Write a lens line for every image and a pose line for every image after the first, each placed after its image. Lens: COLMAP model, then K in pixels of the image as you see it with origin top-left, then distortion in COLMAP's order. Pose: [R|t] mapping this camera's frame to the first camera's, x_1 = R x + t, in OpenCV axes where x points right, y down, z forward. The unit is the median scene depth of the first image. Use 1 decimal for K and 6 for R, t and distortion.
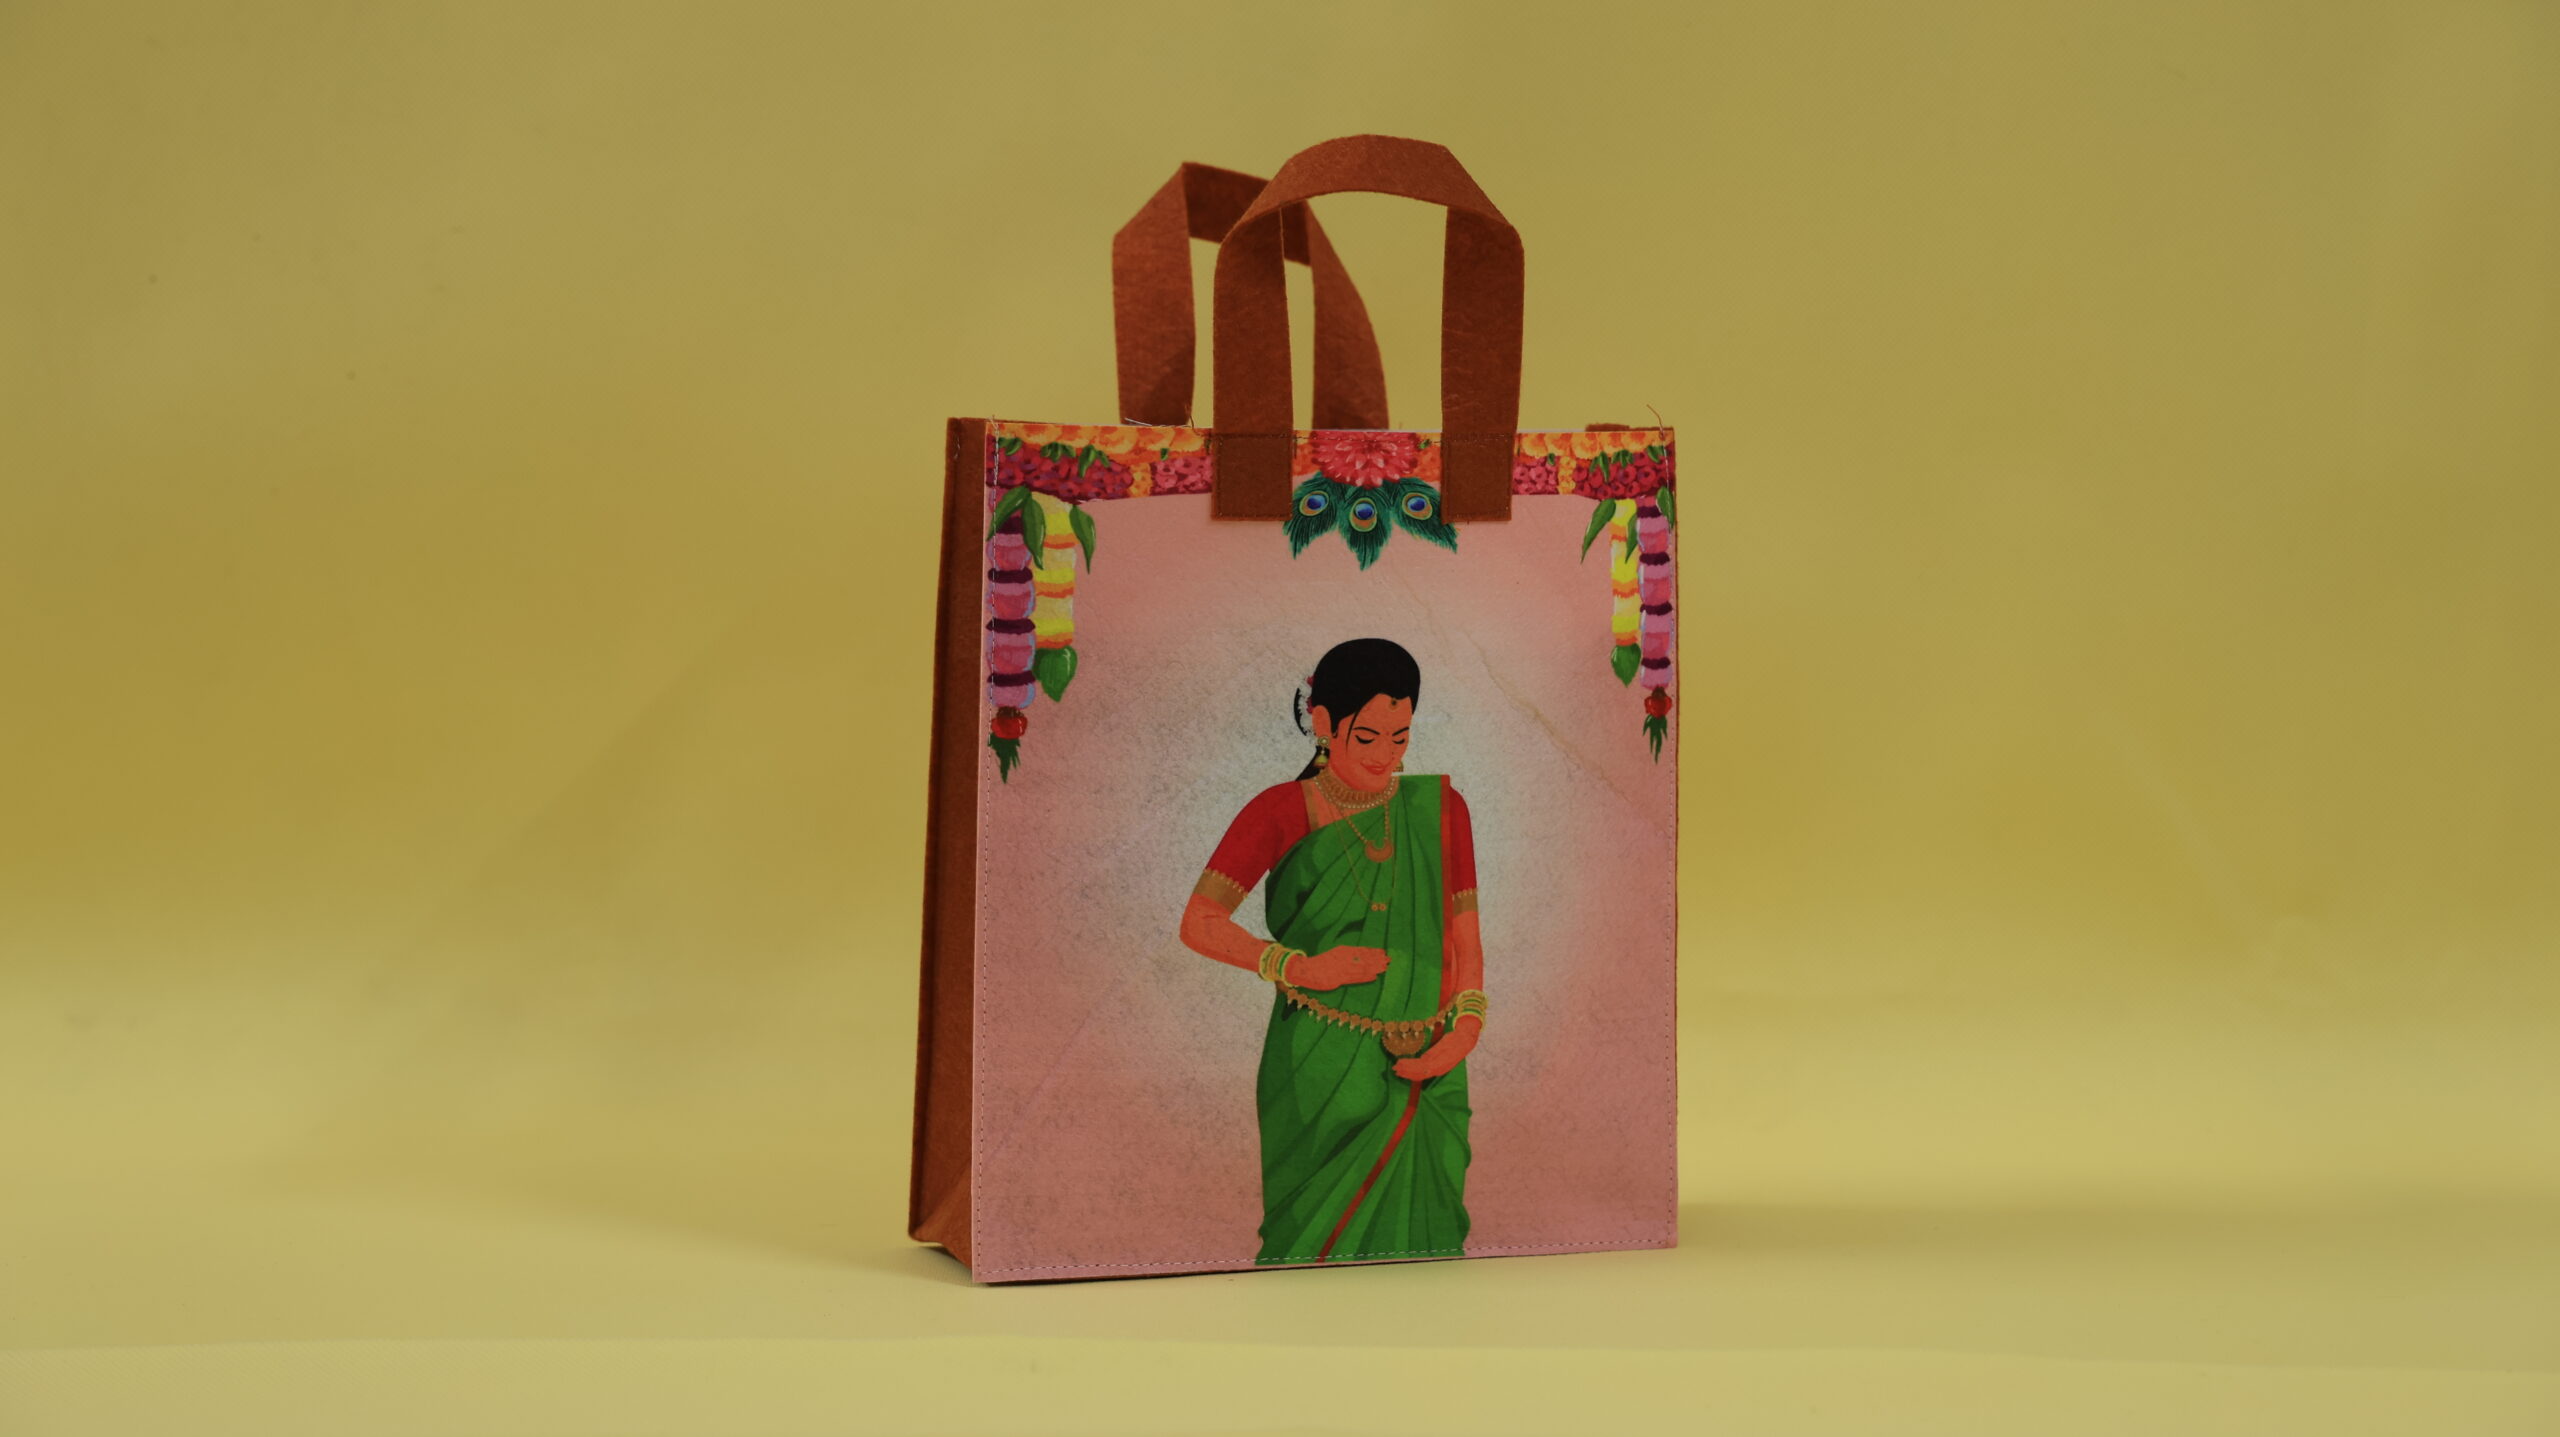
lens RADIAL K [[5137.0, 0, 1281.1], [0, 5137.0, 710.6], [0, 0, 1]] dist [0.232491, 0.000000]
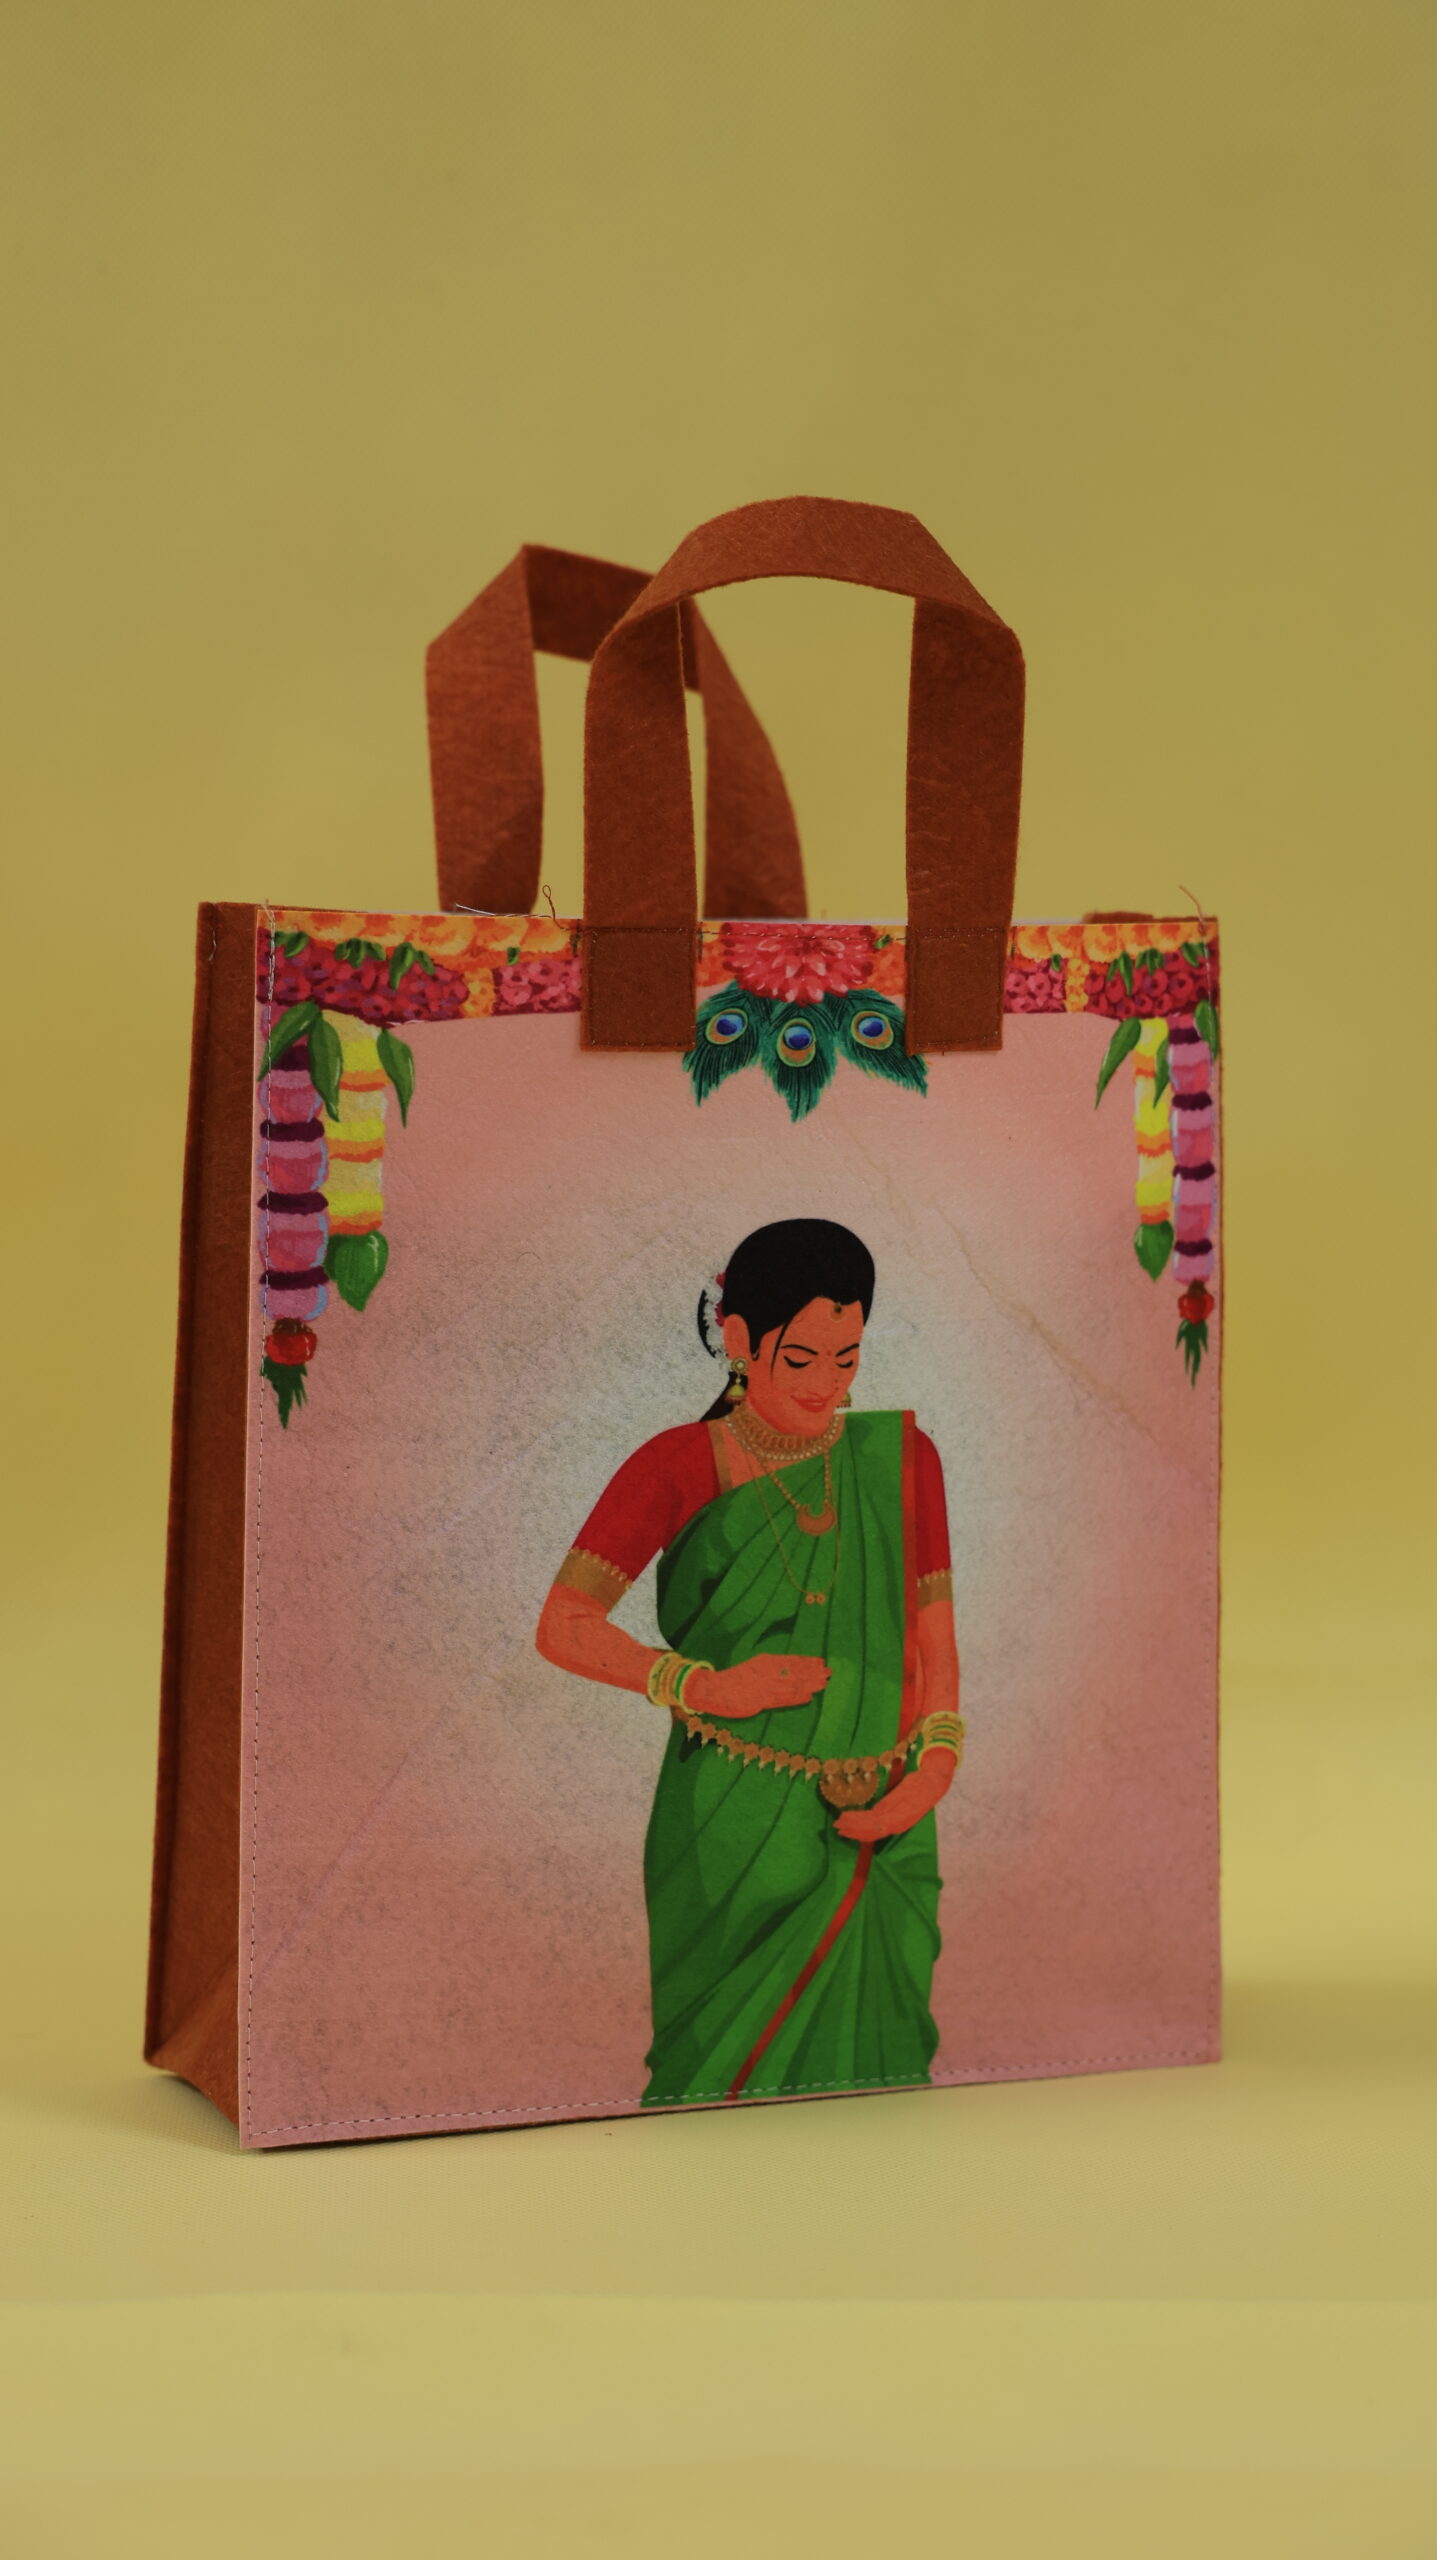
lens RADIAL K [[5137.0, 0, 718.2], [0, 5137.0, 1287.8], [0, 0, 1]] dist [0.232491, 0.000000]
pose [[0.998890, -0.002367, 0.047040, -0.027582], [0.001427, 0.999799, 0.020016, -0.018646], [-0.047078, -0.019927, 0.998692, 0.298255]]
